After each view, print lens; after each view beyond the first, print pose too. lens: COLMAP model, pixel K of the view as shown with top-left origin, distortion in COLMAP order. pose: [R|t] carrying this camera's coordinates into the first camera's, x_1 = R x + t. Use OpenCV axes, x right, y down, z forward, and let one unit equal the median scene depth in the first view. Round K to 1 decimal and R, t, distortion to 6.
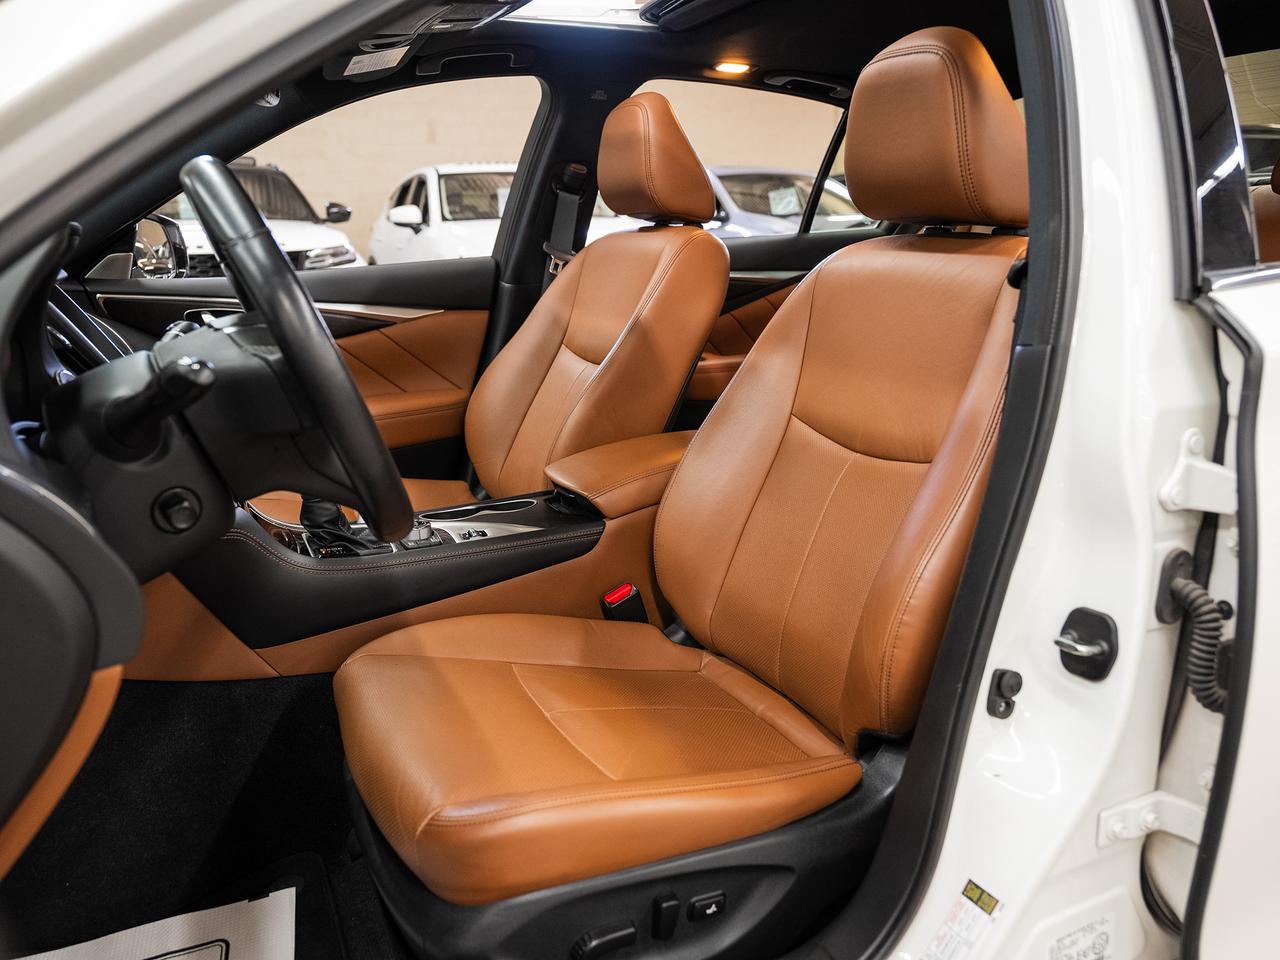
lens RADIAL K [[893.6, 0, 640.0], [0, 893.6, 480.0], [0, 0, 1]] dist [-0.001045, -0.000095]
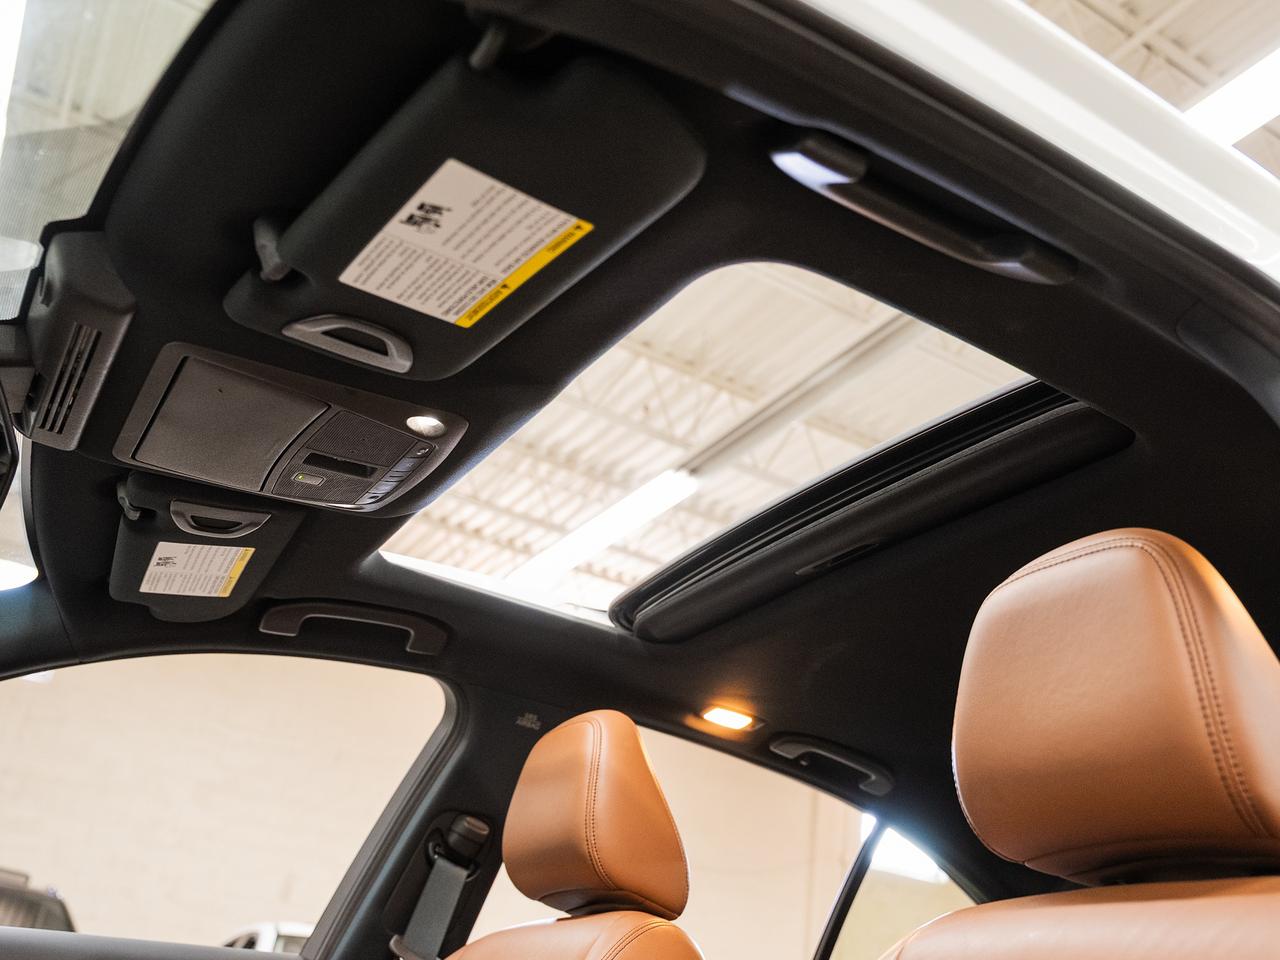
lens RADIAL K [[1114.7, 0, 640.0], [0, 1114.7, 480.0], [0, 0, 1]] dist [-0.005378, -0.008271]
pose [[0.990910, 0.134035, 0.011529, 0.002721], [-0.086341, 0.699343, -0.709553, 0.021863], [-0.103167, 0.702107, 0.704558, 0.277168]]
